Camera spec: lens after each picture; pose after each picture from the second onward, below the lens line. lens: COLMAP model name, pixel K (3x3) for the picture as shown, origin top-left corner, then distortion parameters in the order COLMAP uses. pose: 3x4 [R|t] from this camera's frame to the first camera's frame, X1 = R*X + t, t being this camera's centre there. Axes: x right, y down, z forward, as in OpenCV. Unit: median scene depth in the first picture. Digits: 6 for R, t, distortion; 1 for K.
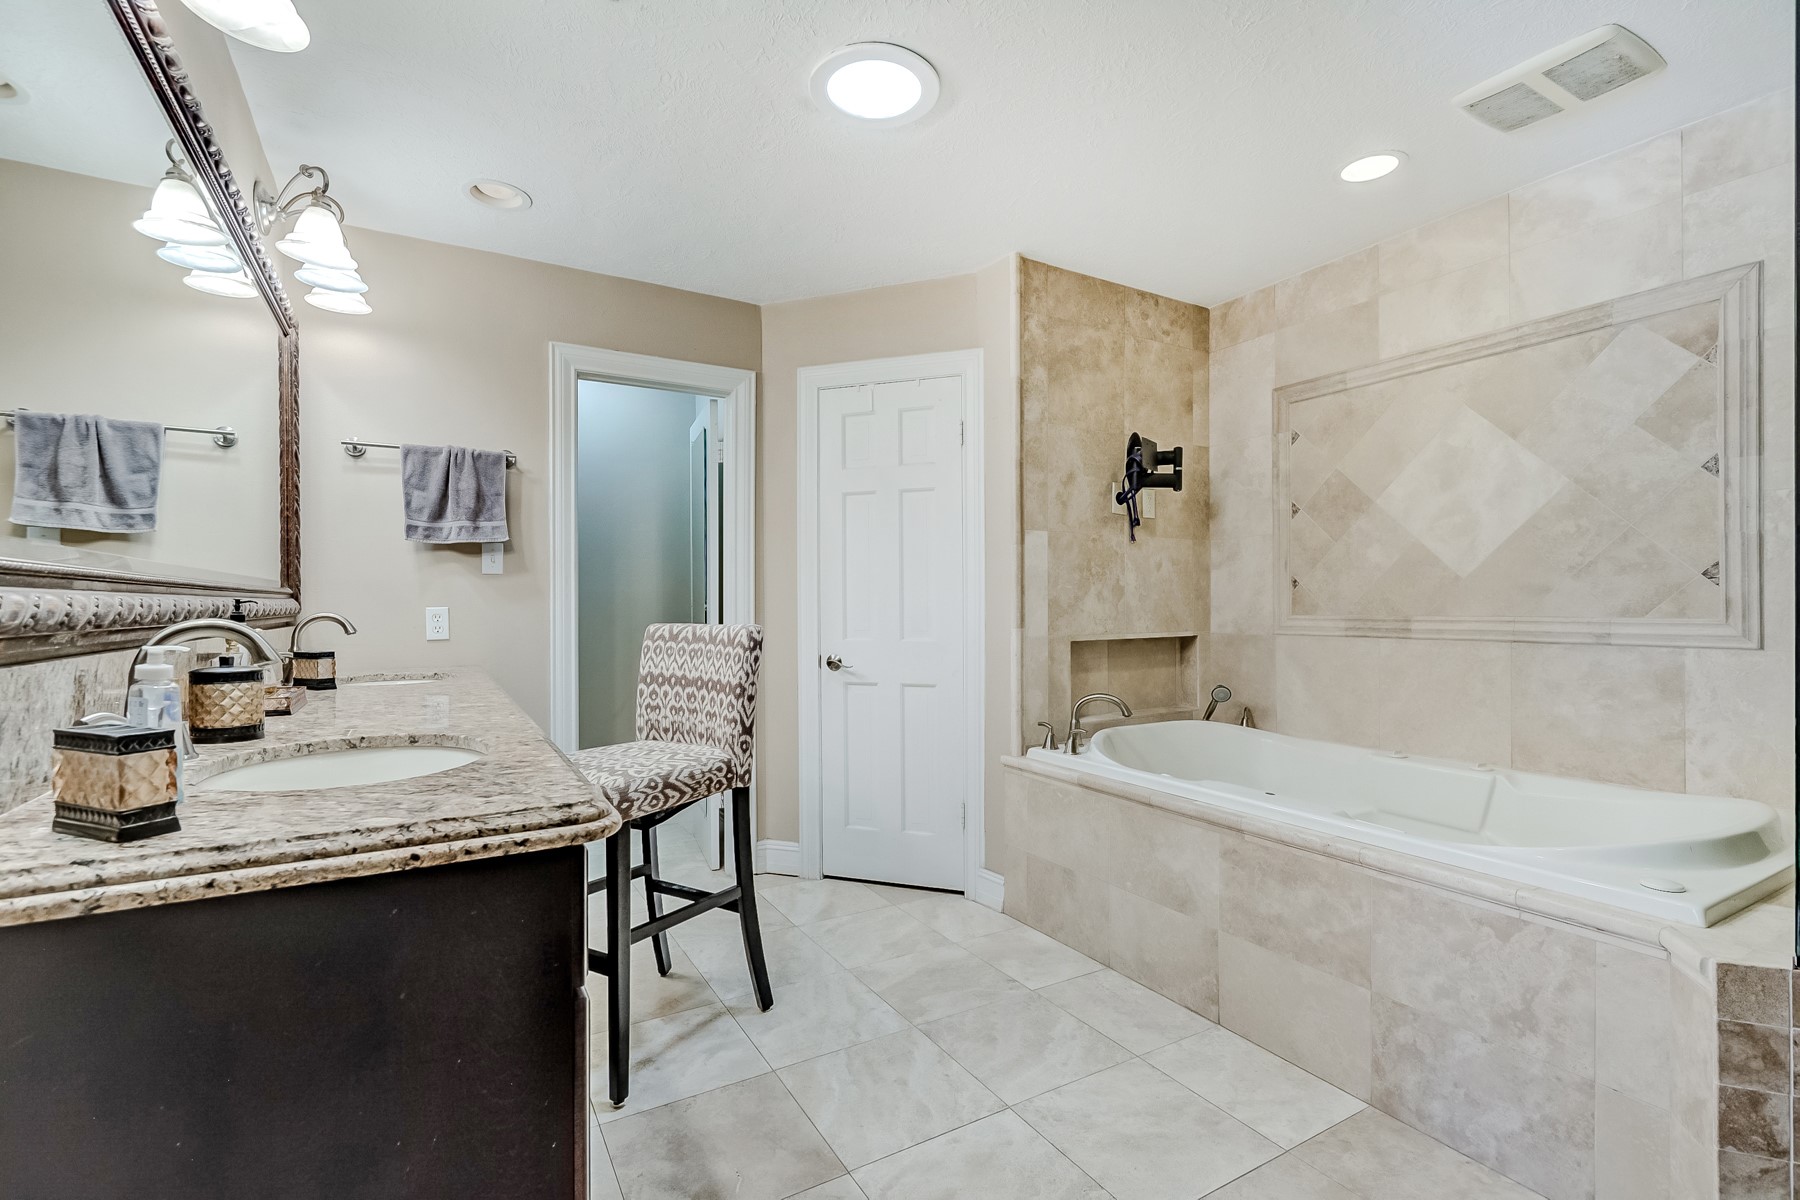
lens RADIAL K [[815.4, 0, 894.6], [0, 815.4, 602.9], [0, 0, 1]] dist [0.001415, 0.000185]
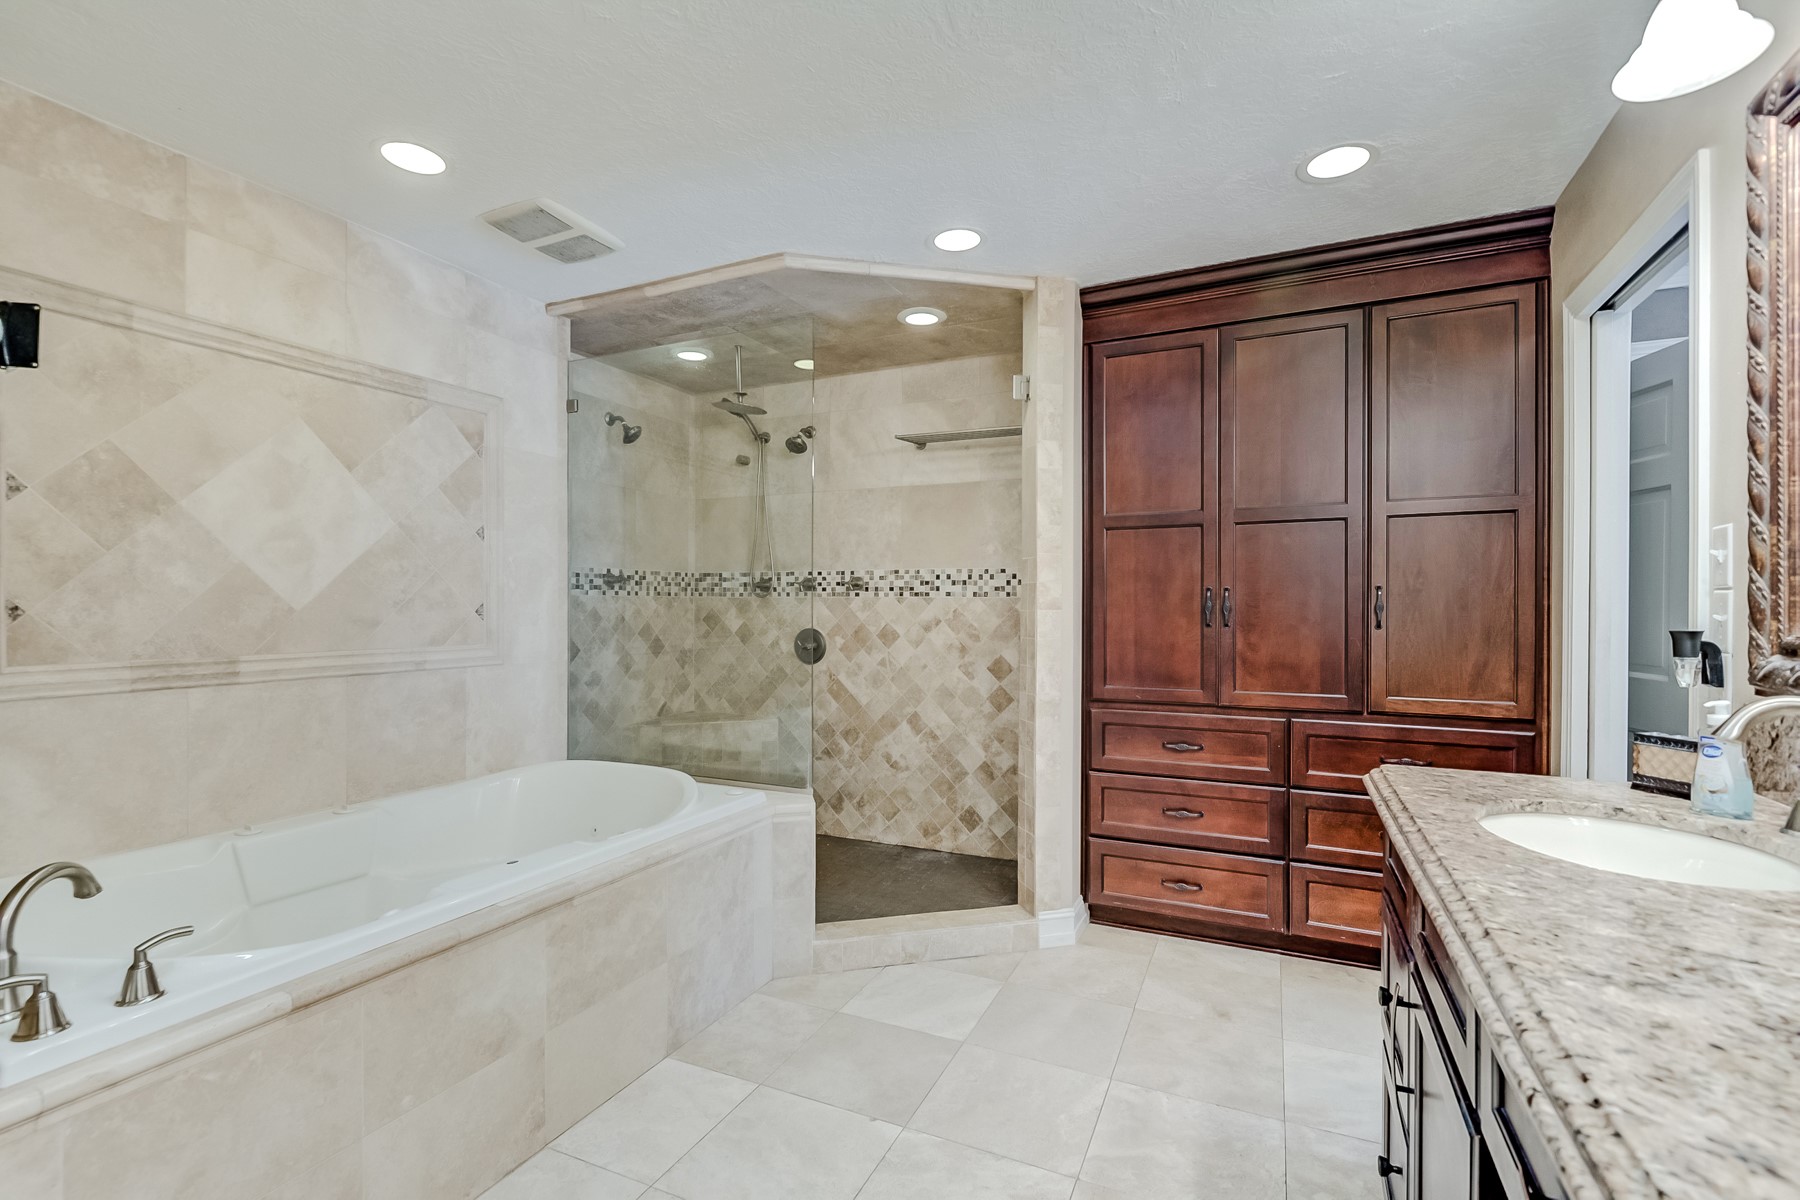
lens RADIAL K [[815.4, 0, 890.6], [0, 815.4, 606.6], [0, 0, 1]] dist [0.001415, 0.000185]
pose [[-0.571373, 0.003485, 0.820683, -0.432213], [-0.002143, 0.999981, -0.005738, -0.032161], [-0.820688, -0.005037, -0.571355, 1.025320]]
